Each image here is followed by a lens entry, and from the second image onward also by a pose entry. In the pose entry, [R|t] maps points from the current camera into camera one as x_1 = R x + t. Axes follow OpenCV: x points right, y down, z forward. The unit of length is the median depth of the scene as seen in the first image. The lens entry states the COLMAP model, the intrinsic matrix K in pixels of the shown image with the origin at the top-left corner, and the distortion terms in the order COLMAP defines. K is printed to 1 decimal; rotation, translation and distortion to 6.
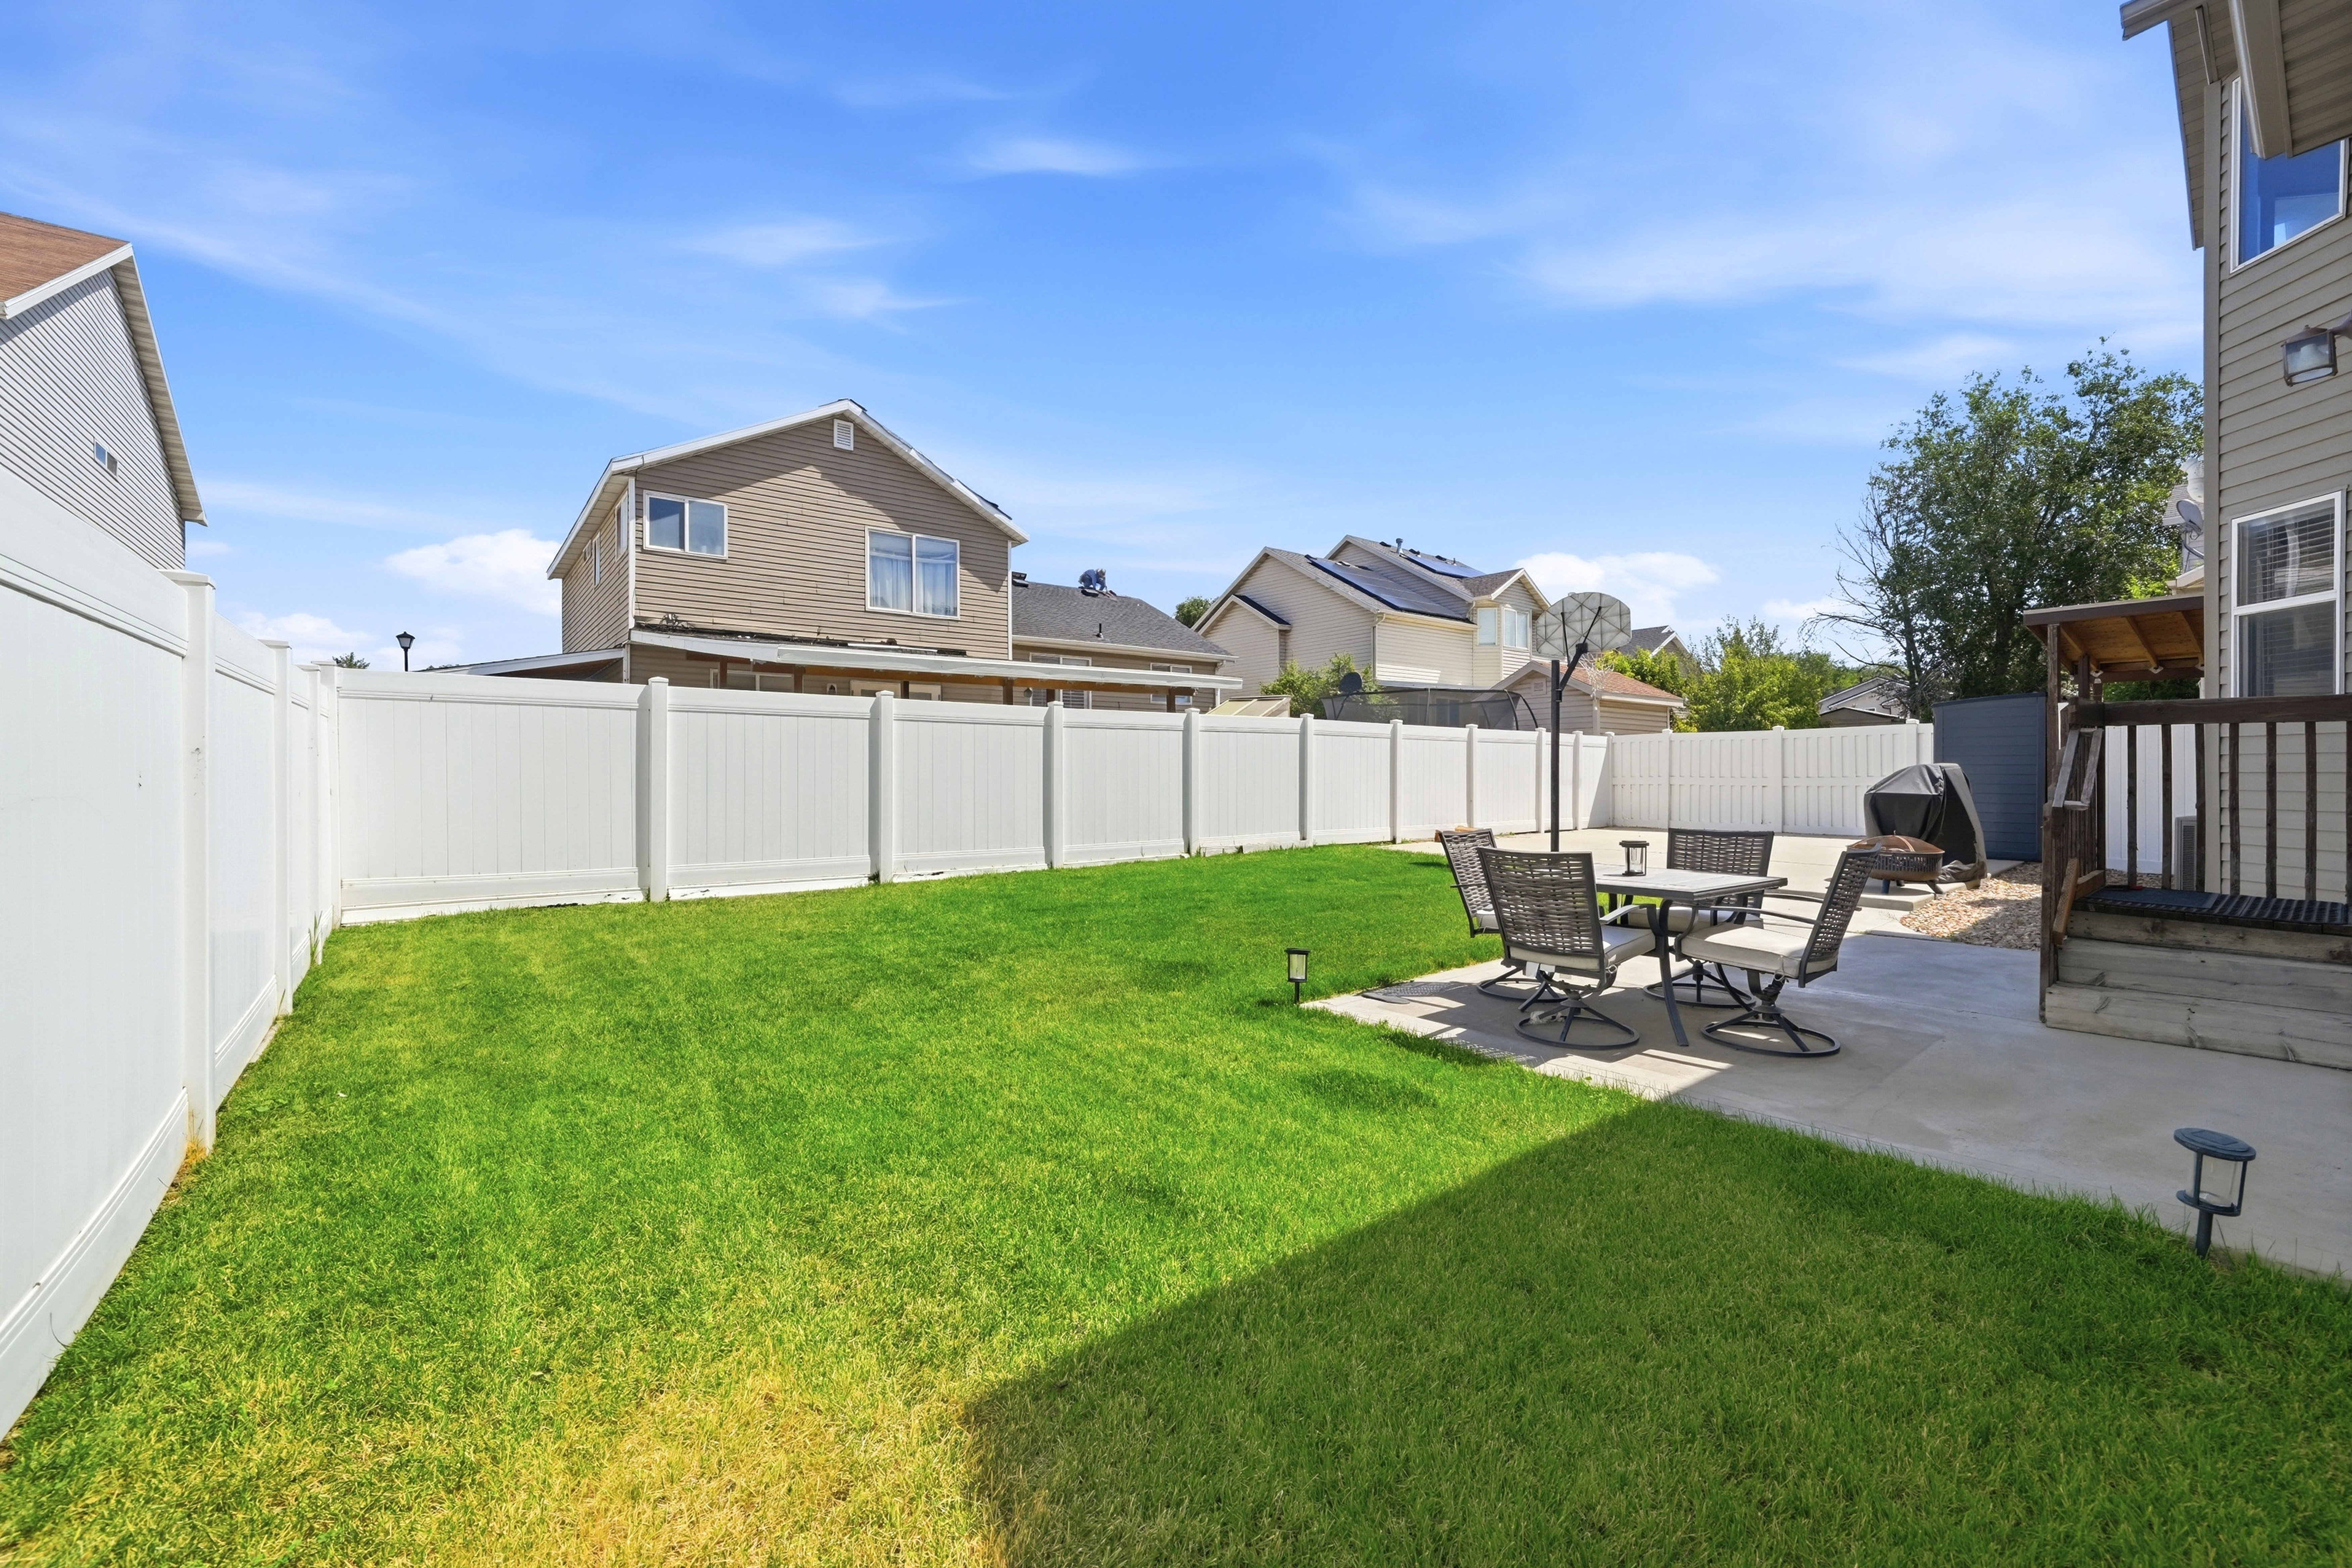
lens RADIAL K [[926.9, 0, 1172.8], [0, 926.9, 767.8], [0, 0, 1]] dist [-0.000989, -0.000149]
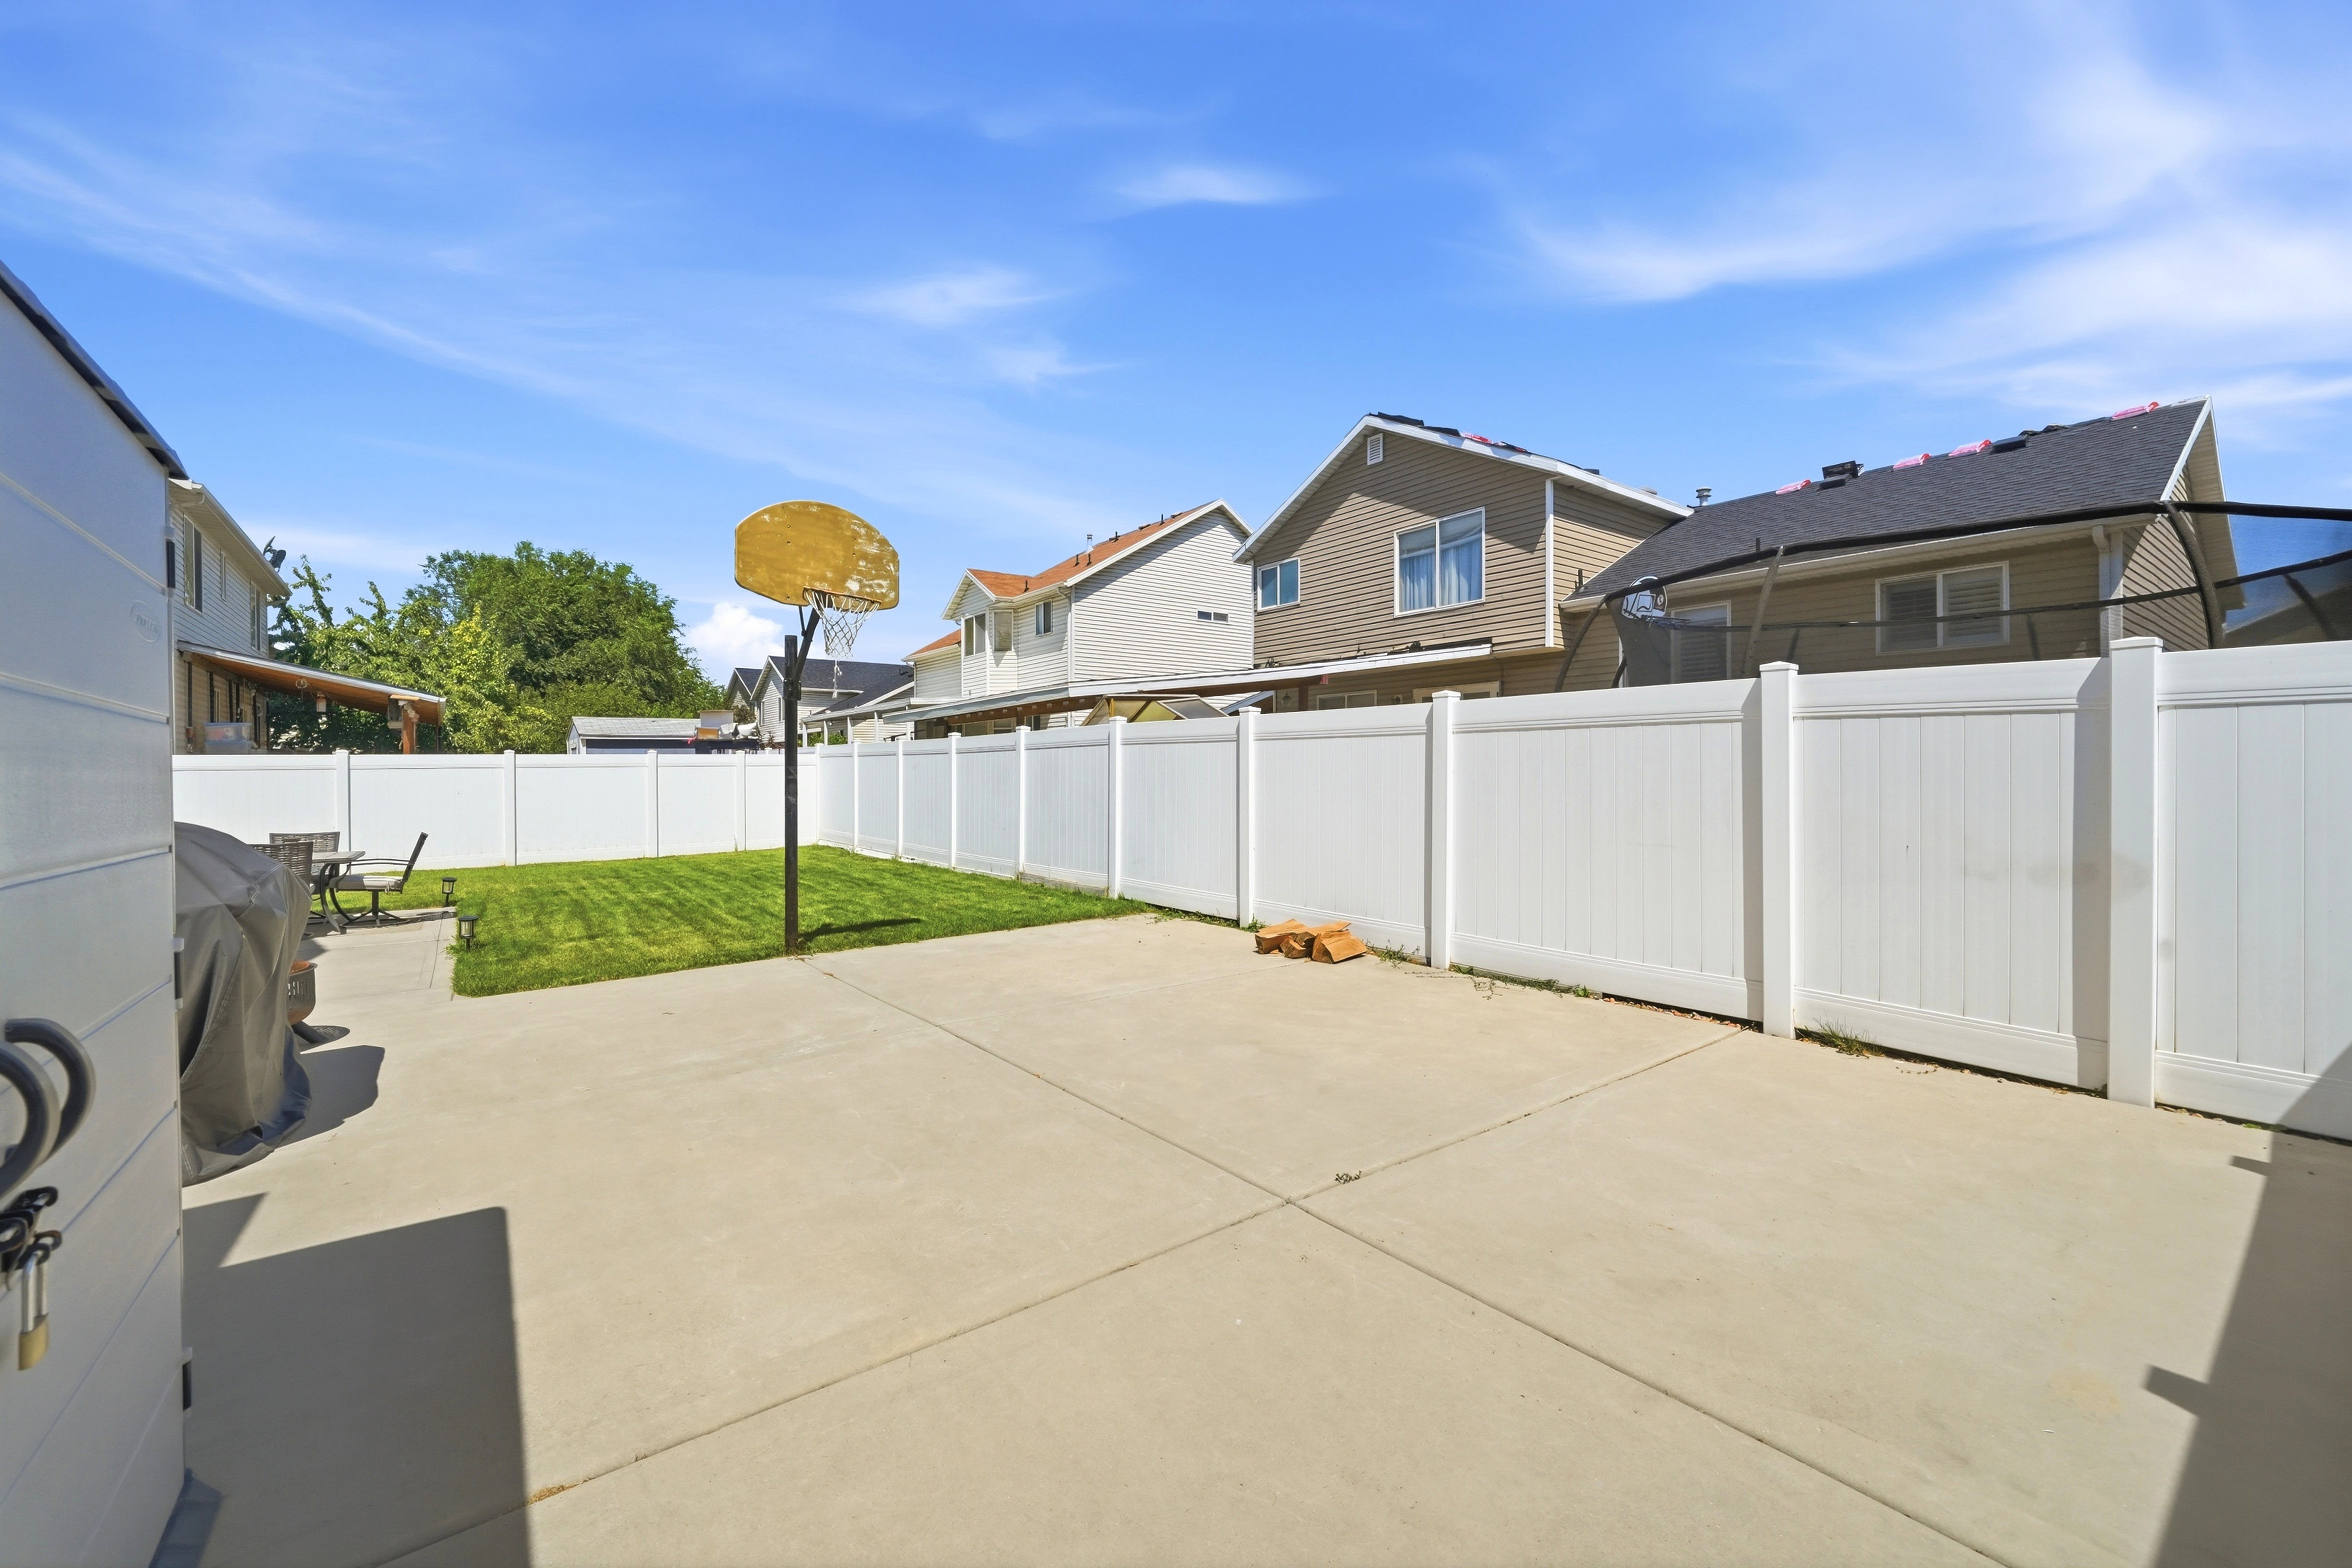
lens RADIAL K [[936.6, 0, 1172.5], [0, 936.6, 779.6], [0, 0, 1]] dist [-0.004322, -0.000604]
pose [[-0.021674, 0.014193, -0.999664, 0.673491], [0.012138, 0.999829, 0.013932, -0.013354], [0.999691, -0.011832, -0.021842, 0.782094]]
